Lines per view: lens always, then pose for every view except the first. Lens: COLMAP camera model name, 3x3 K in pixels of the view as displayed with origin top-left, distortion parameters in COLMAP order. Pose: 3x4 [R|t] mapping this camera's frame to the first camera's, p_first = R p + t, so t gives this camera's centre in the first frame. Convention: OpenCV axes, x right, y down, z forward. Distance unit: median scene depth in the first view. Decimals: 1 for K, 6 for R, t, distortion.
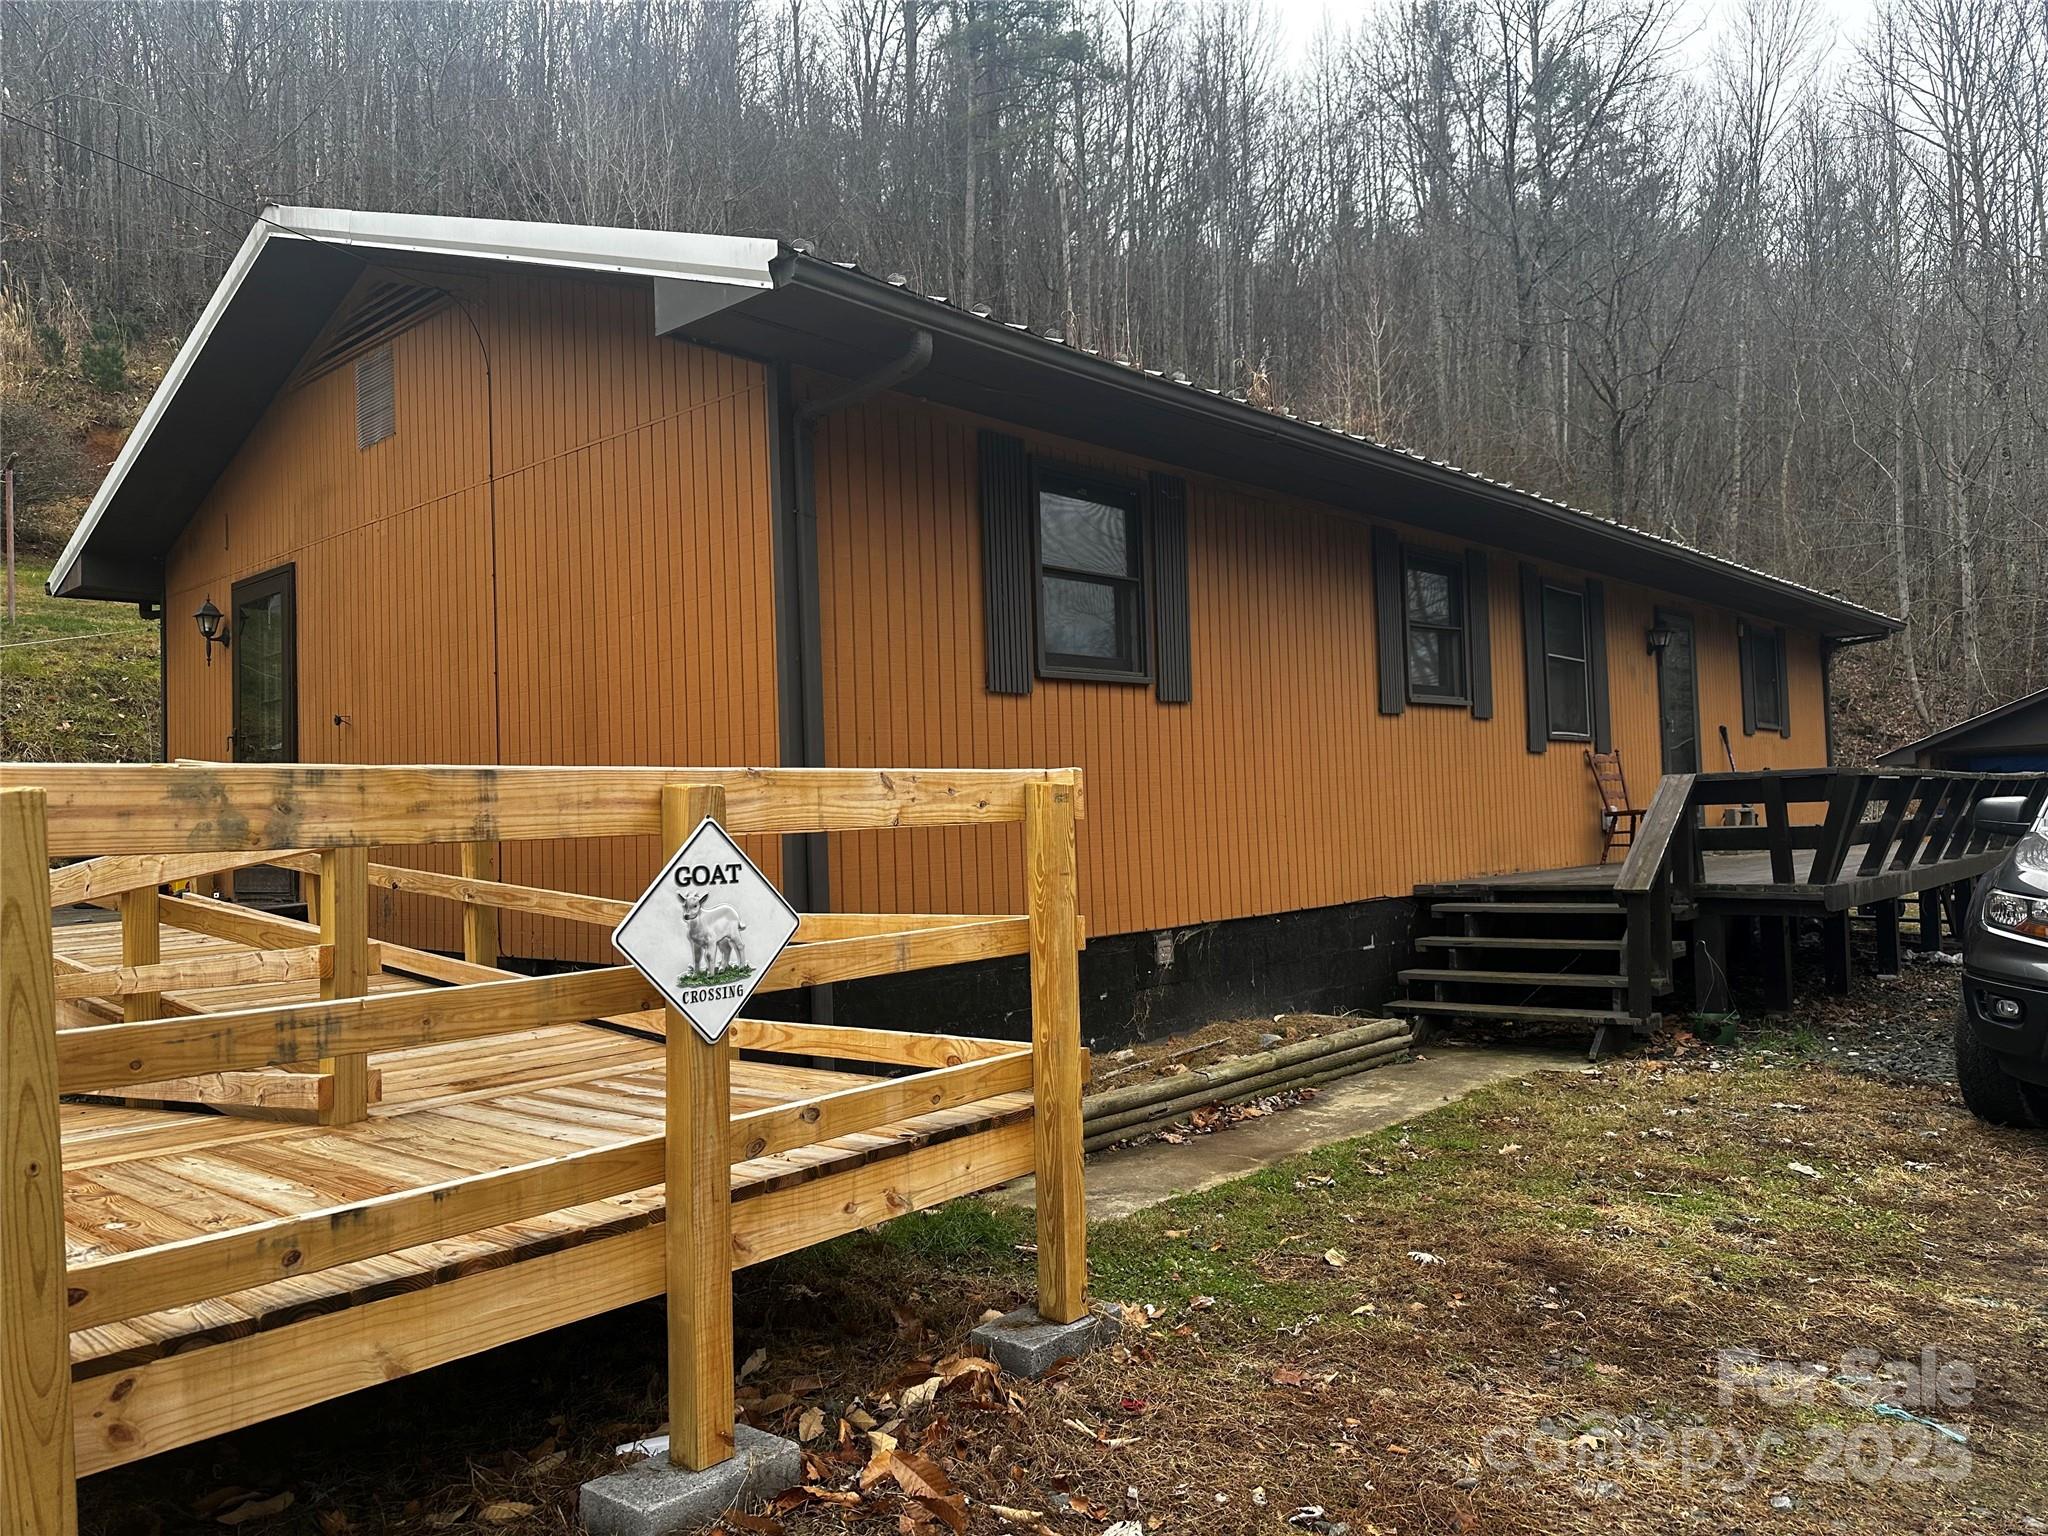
lens RADIAL K [[1448.0, 0, 1026.0], [0, 1448.0, 778.8], [0, 0, 1]] dist [0.001434, -0.003607]
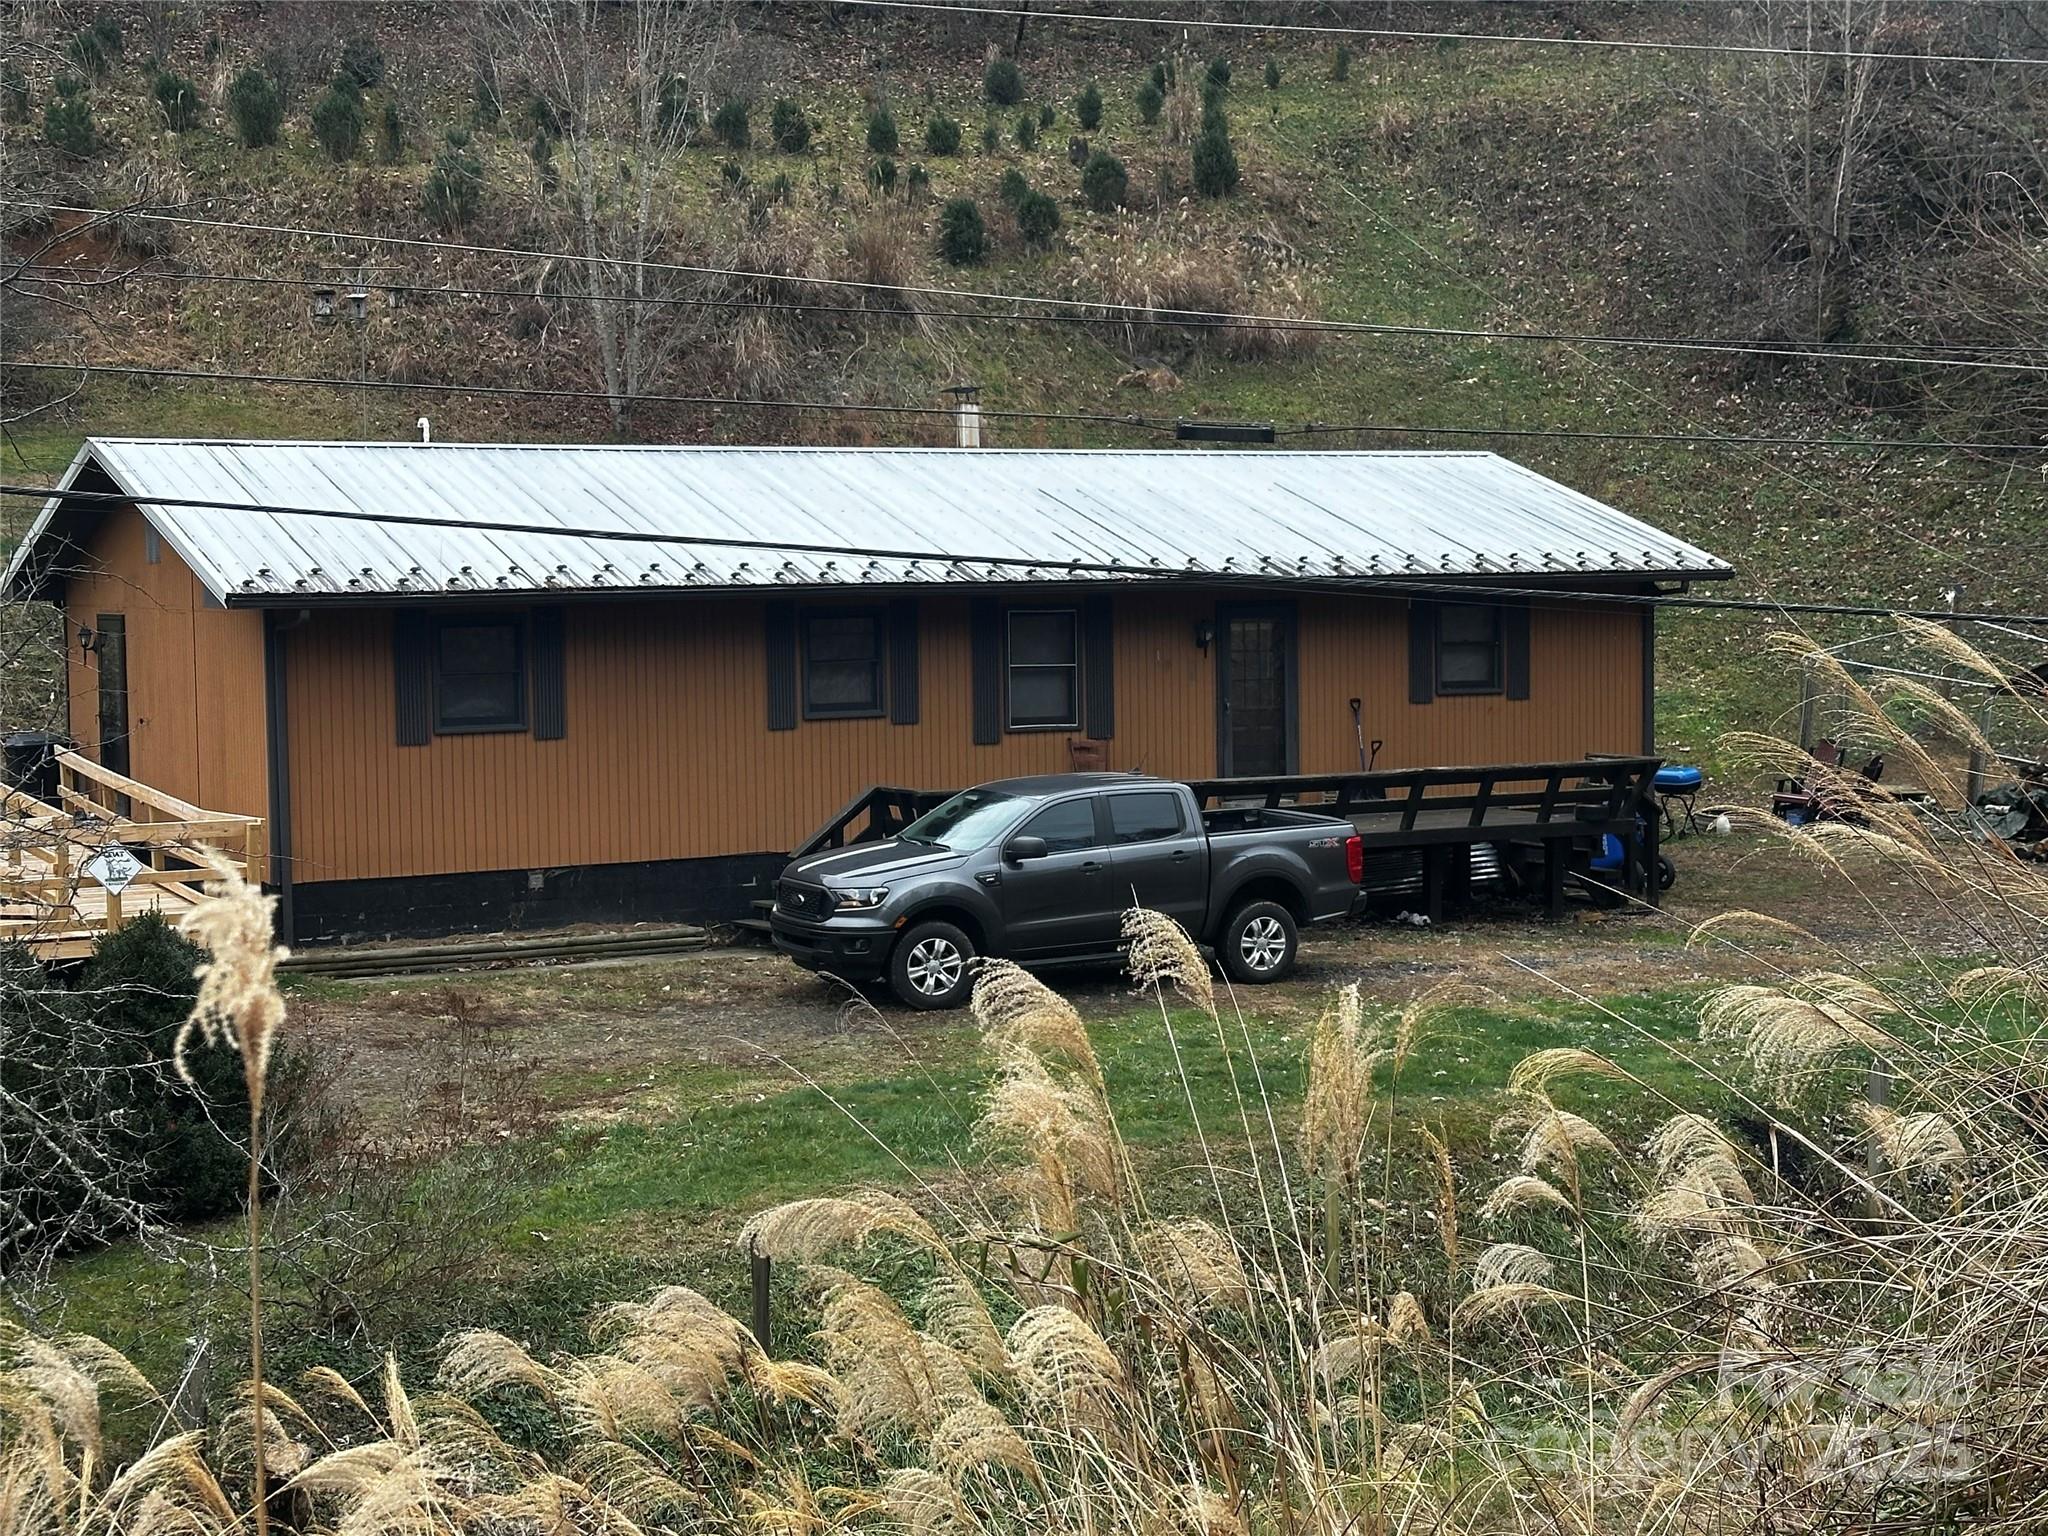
lens RADIAL K [[3319.7, 0, 1024.0], [0, 3319.7, 768.0], [0, 0, 1]] dist [0.064699, 0.067085]
pose [[0.950467, 0.037190, -0.308592, 1.906453], [-0.009447, 0.995814, 0.090913, -0.392229], [0.310682, -0.083495, 0.946840, -2.642944]]
